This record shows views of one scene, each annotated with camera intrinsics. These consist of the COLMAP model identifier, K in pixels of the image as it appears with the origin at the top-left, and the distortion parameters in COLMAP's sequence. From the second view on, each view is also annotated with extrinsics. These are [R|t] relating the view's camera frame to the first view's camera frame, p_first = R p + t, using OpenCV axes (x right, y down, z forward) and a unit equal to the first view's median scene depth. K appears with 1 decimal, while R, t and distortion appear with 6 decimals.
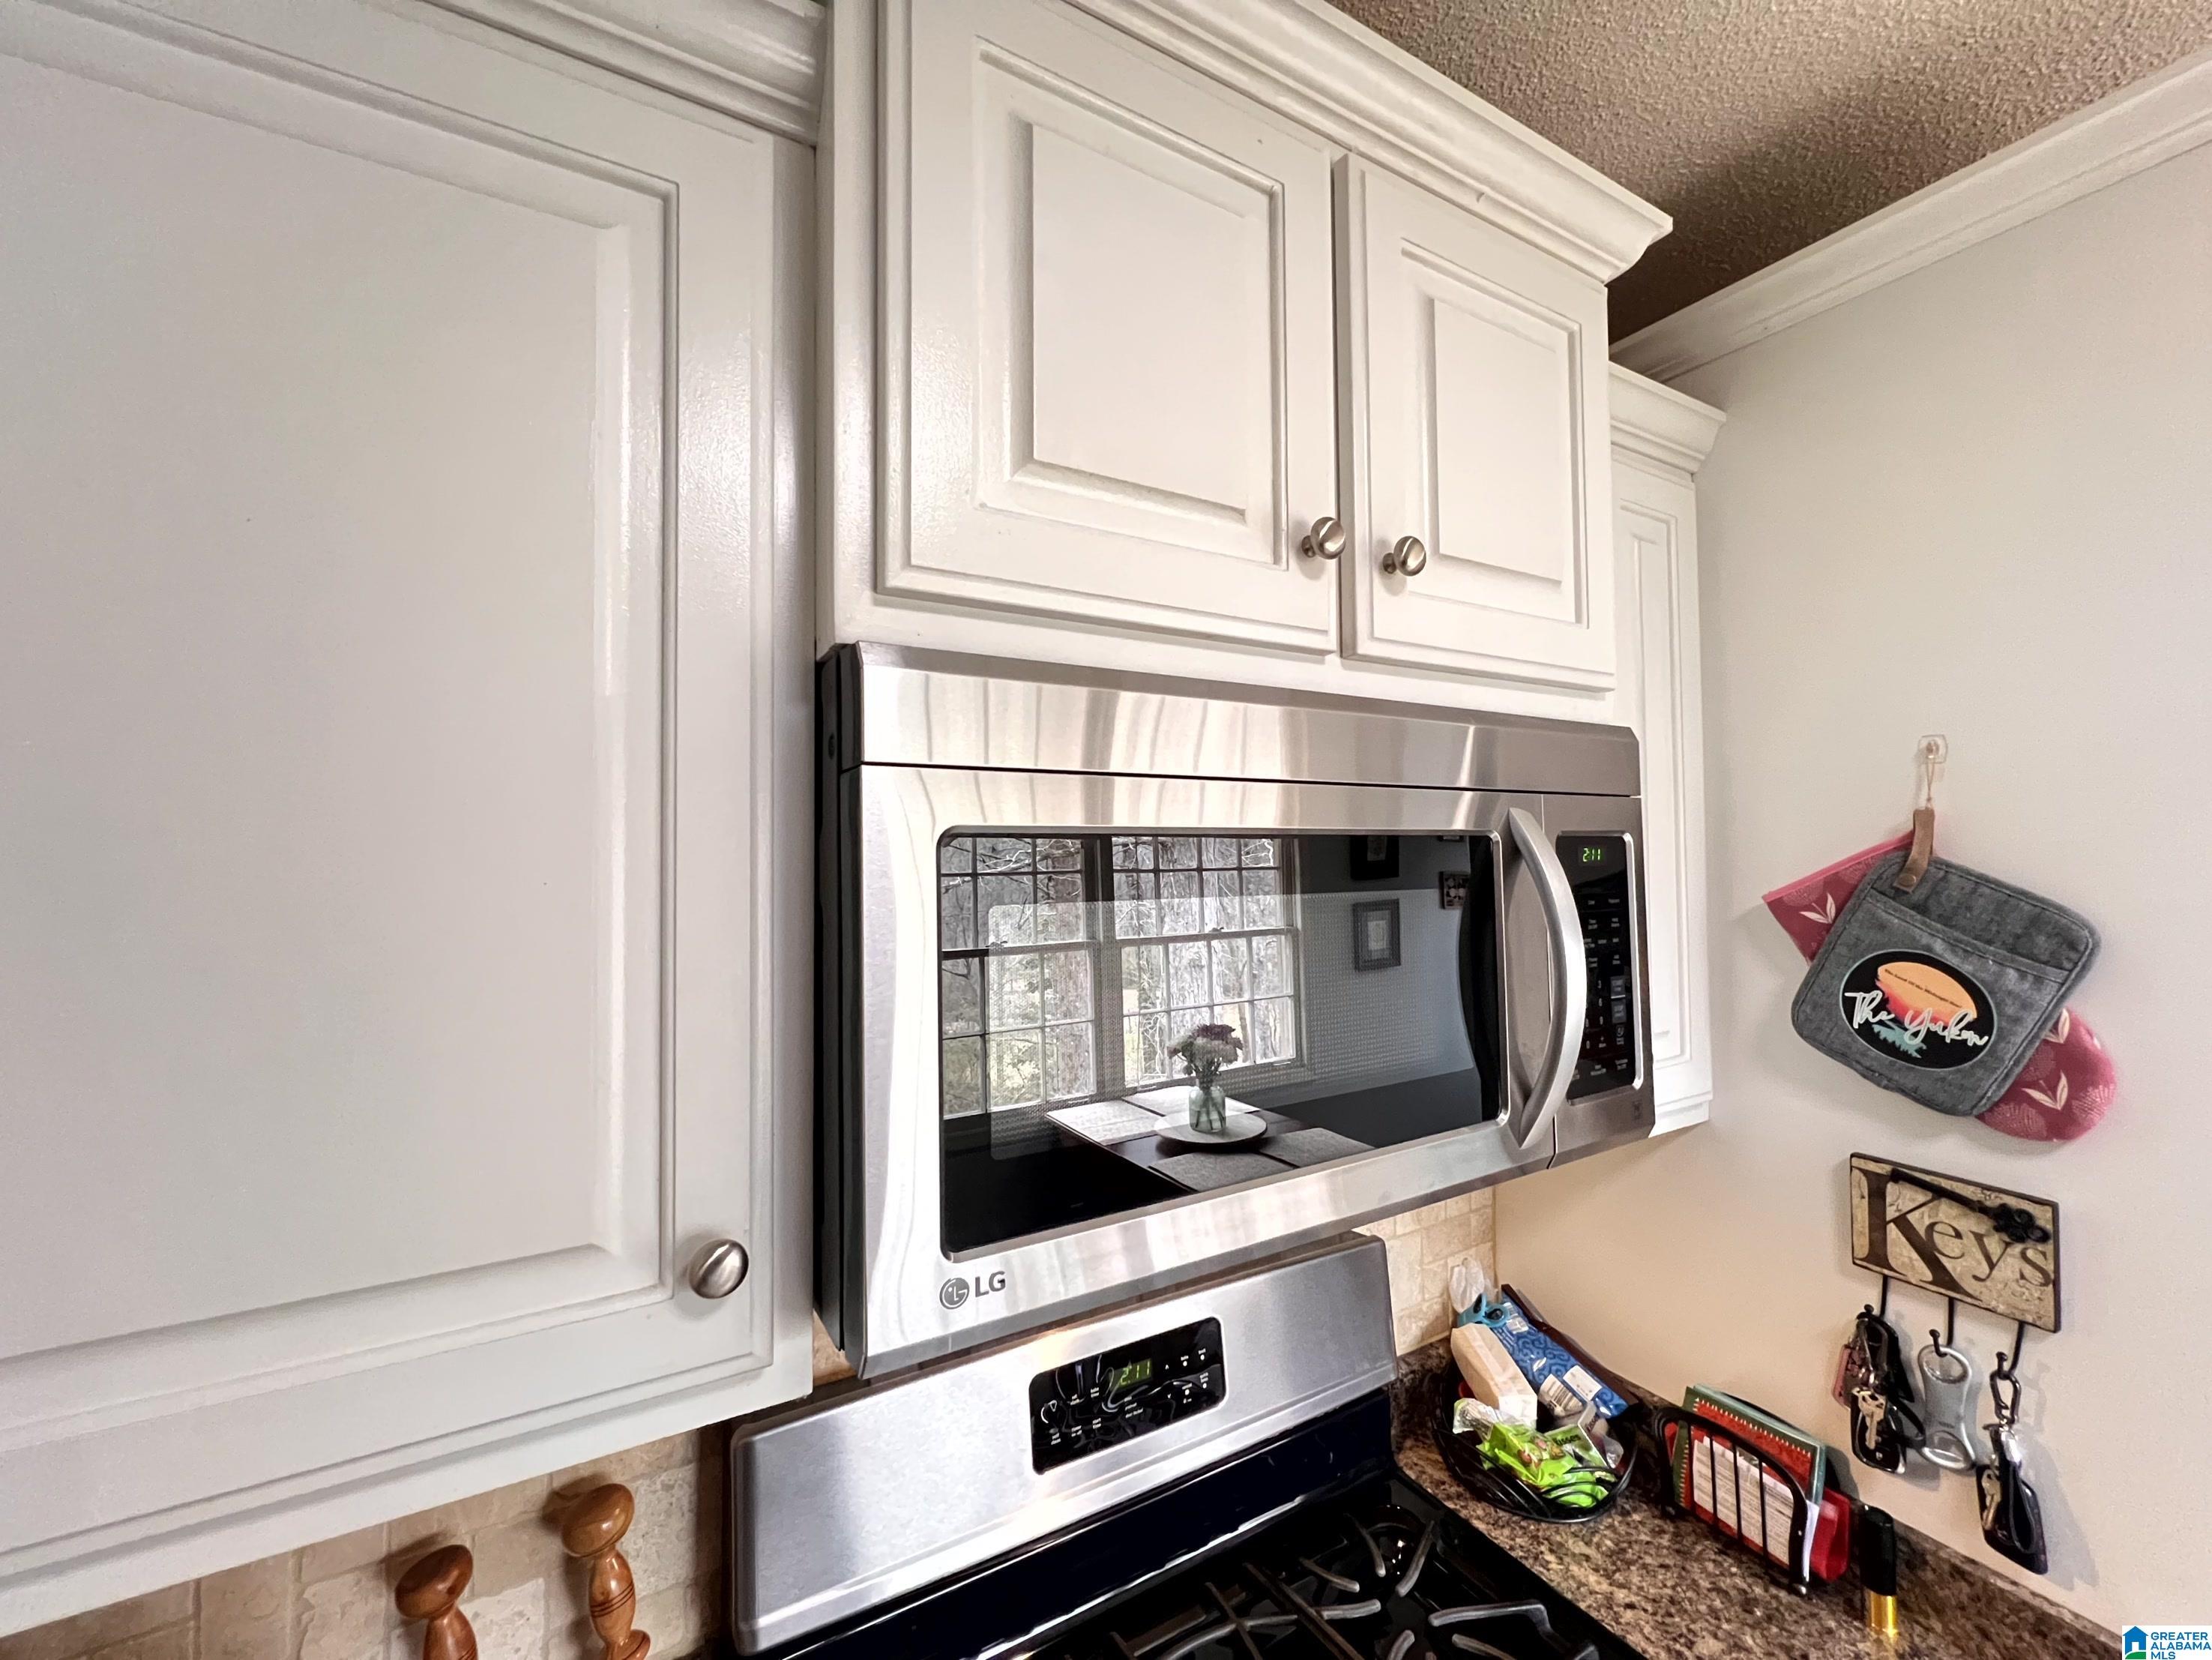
lens RADIAL K [[887.8, 0, 1103.2], [0, 887.8, 824.1], [0, 0, 1]] dist [-0.006100, 0.001373]
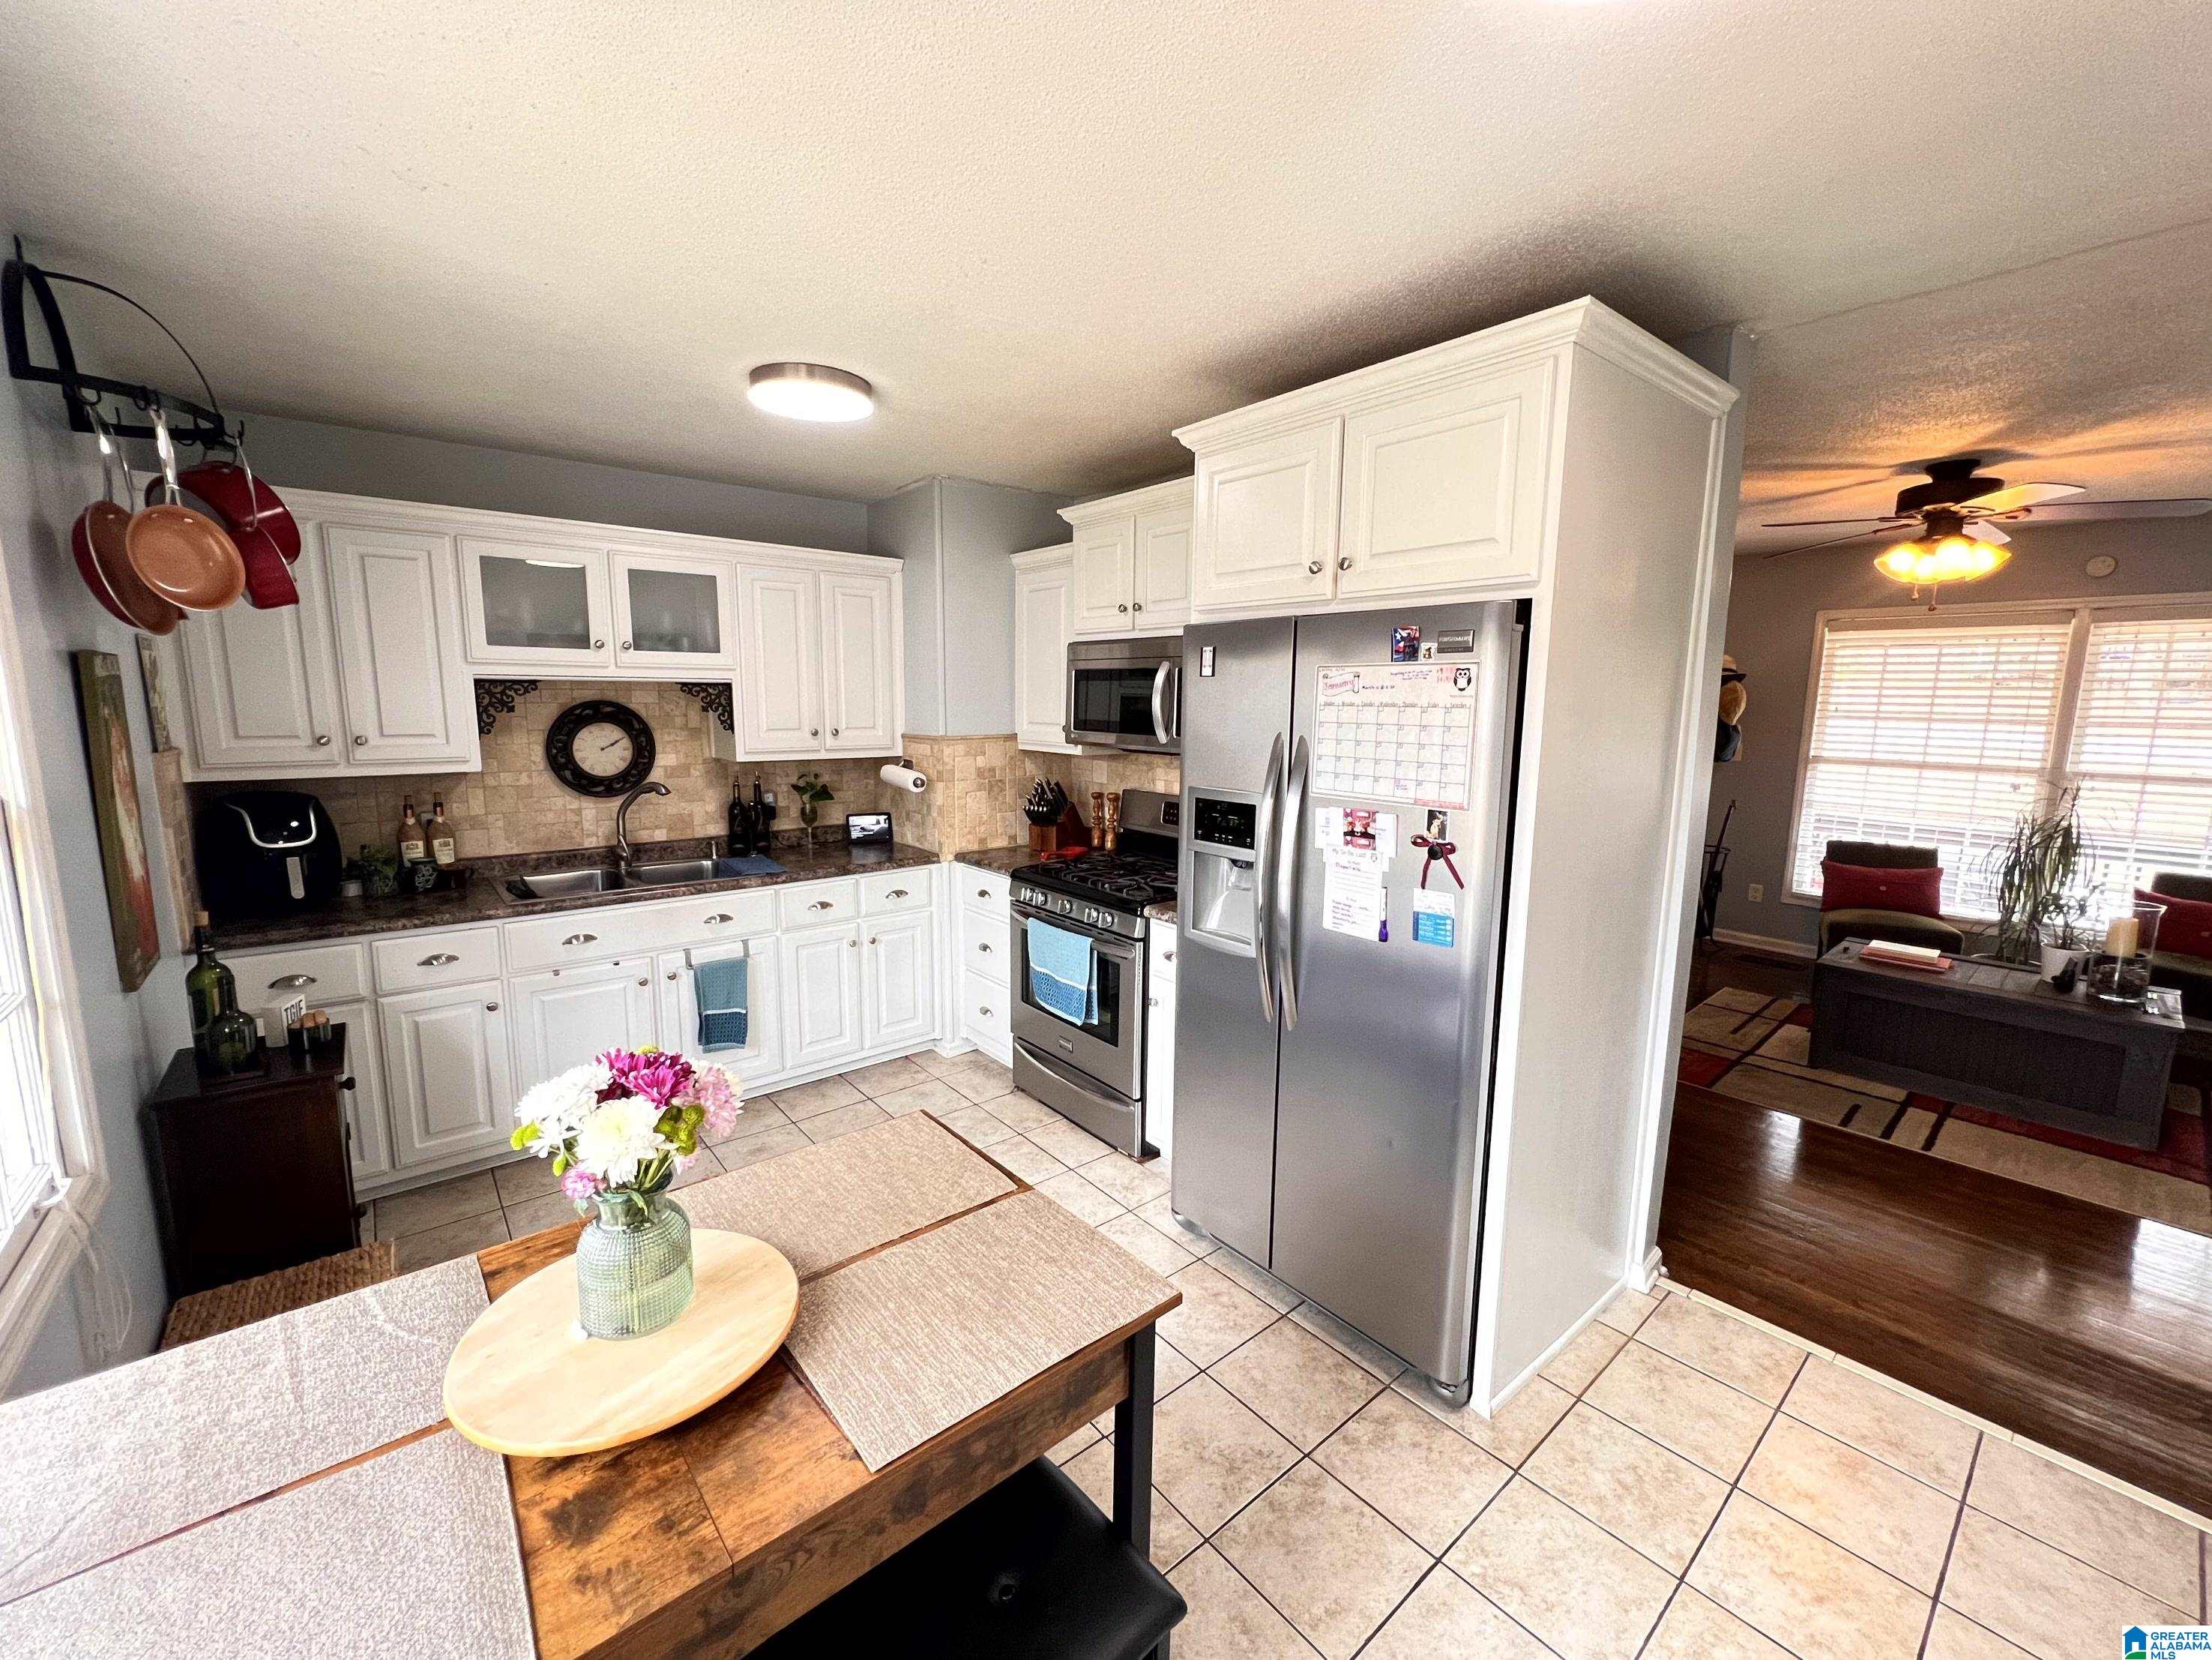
lens RADIAL K [[887.8, 0, 1098.5], [0, 887.8, 830.3], [0, 0, 1]] dist [-0.006100, 0.001373]
pose [[0.166727, 0.160863, -0.972792, 3.918489], [0.019136, 0.985888, 0.166308, 0.056472], [0.985817, -0.046343, 0.161296, 0.011657]]
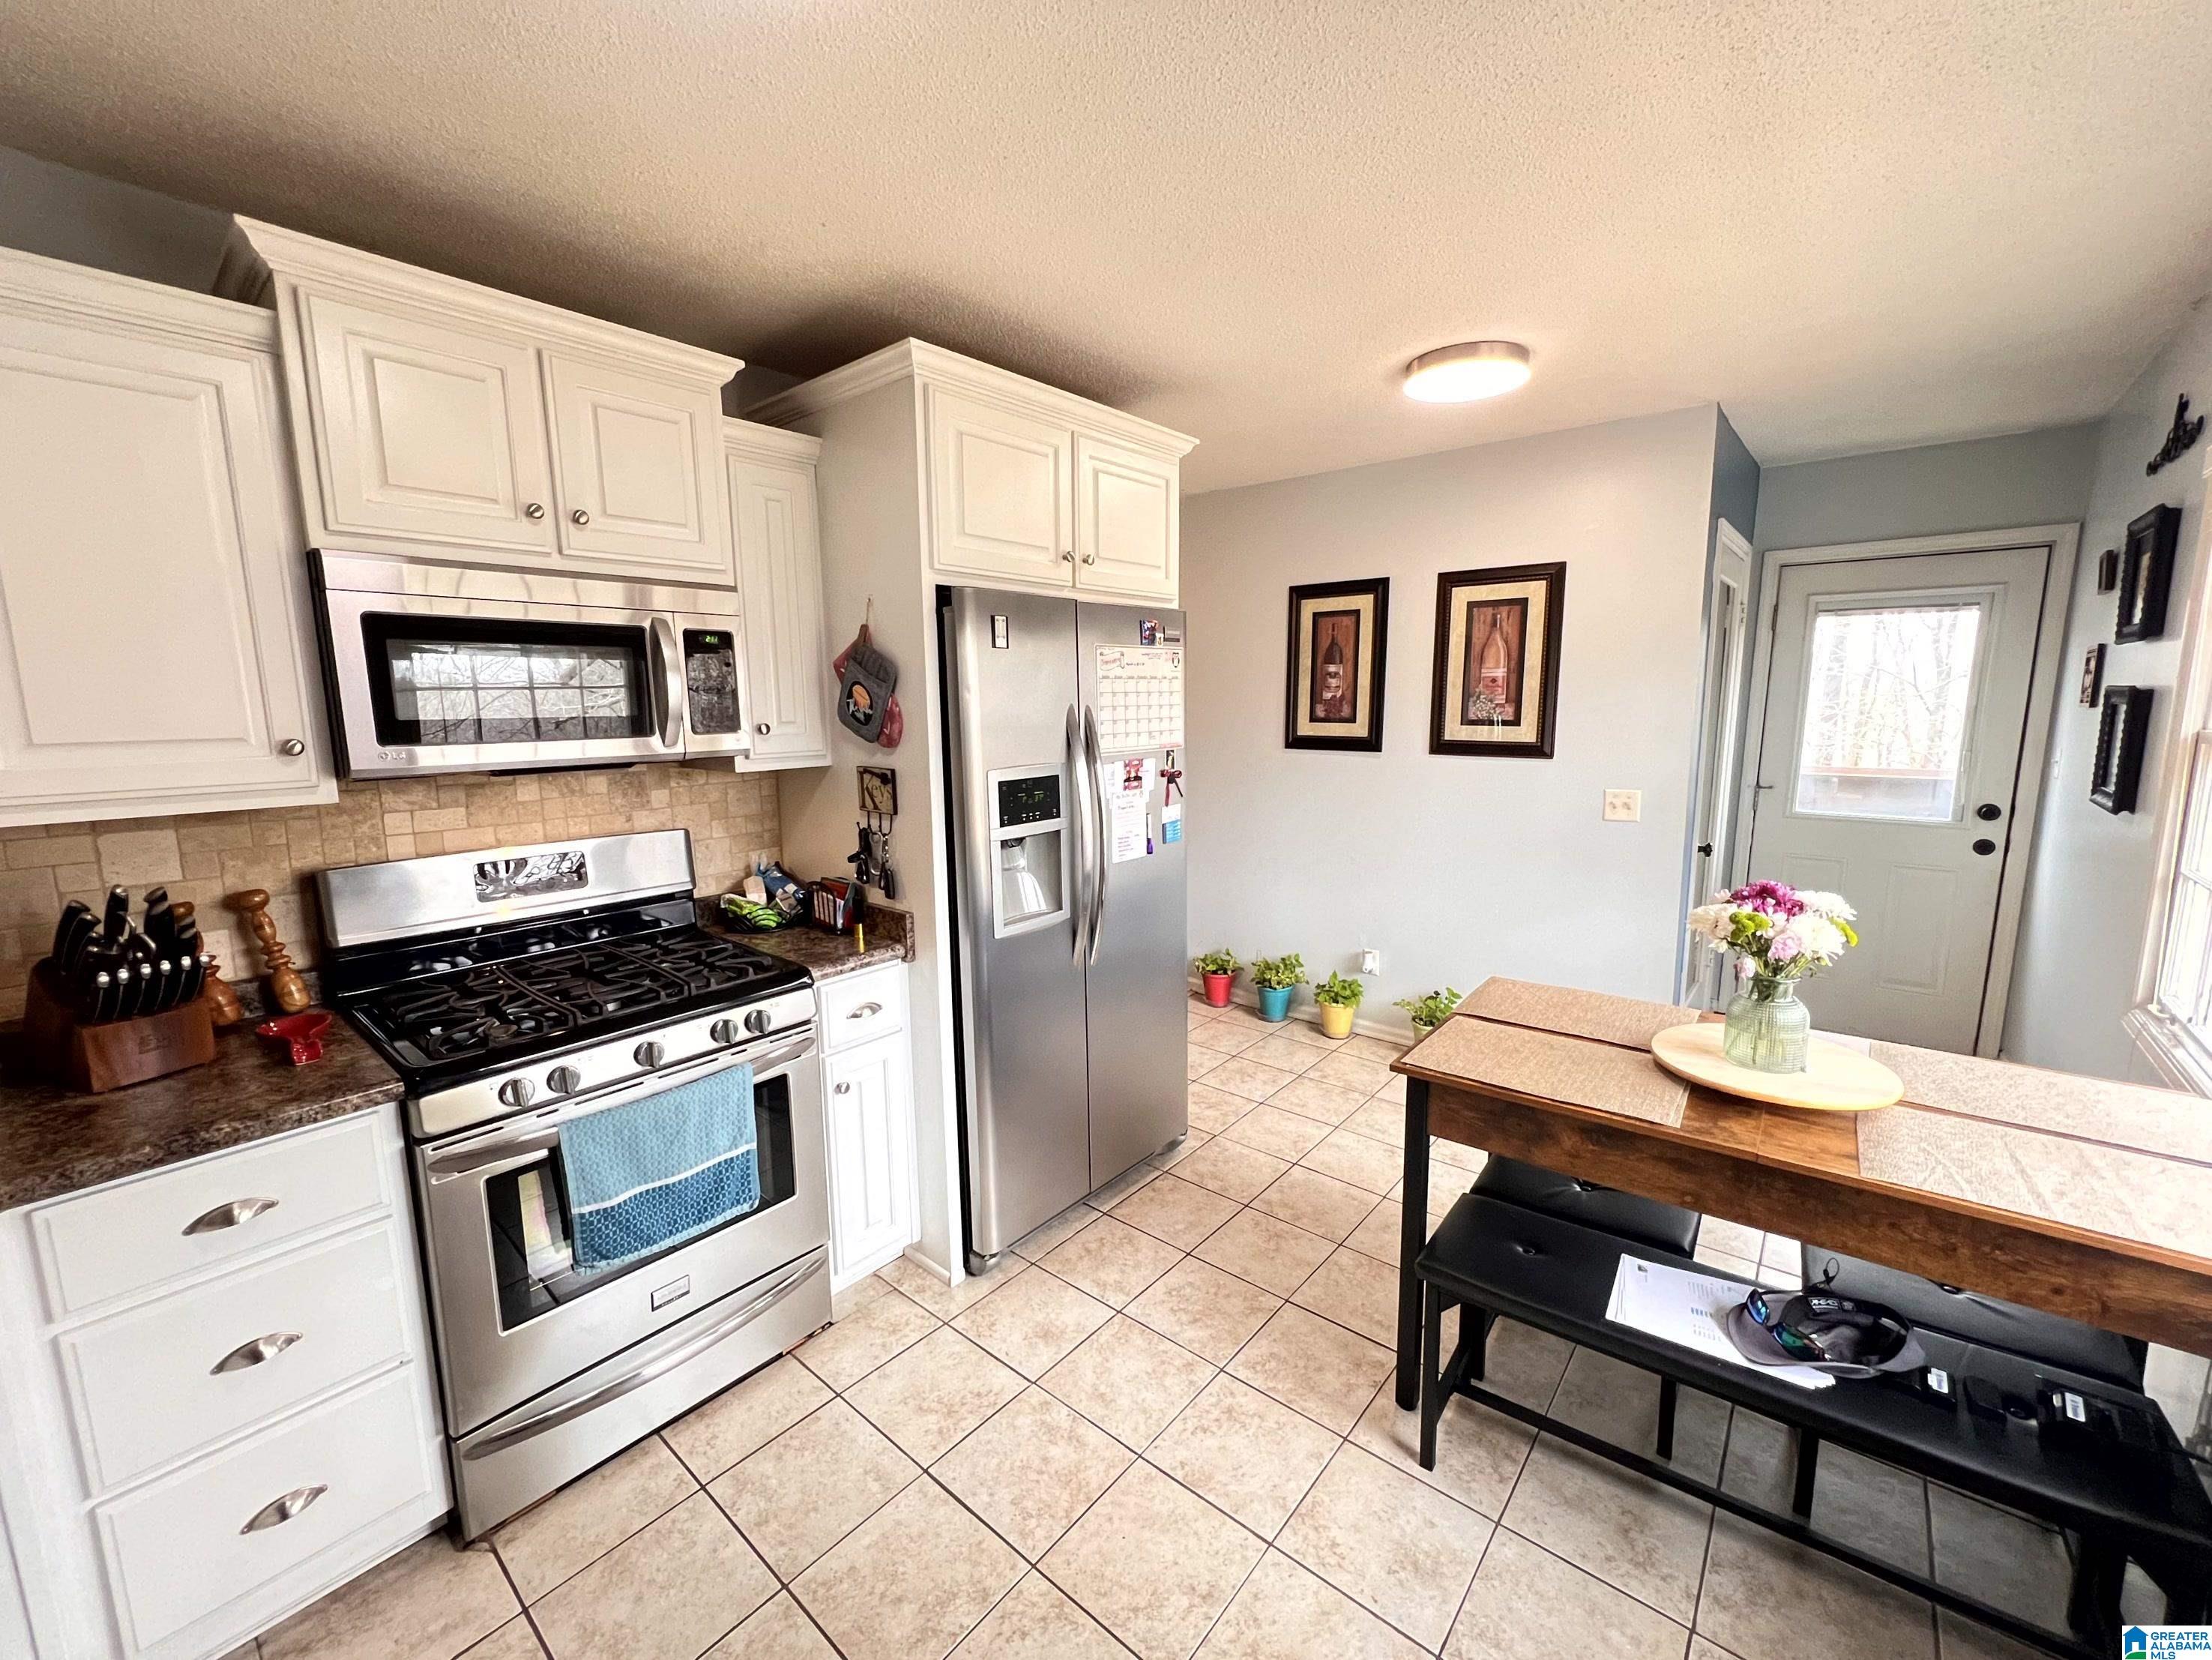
lens RADIAL K [[887.8, 0, 1103.3], [0, 887.8, 828.0], [0, 0, 1]] dist [-0.006100, 0.001373]
pose [[0.940042, -0.051498, 0.337150, 0.687141], [-0.007604, 0.985124, 0.171676, 0.117185], [-0.340975, -0.163946, 0.925666, -1.684094]]
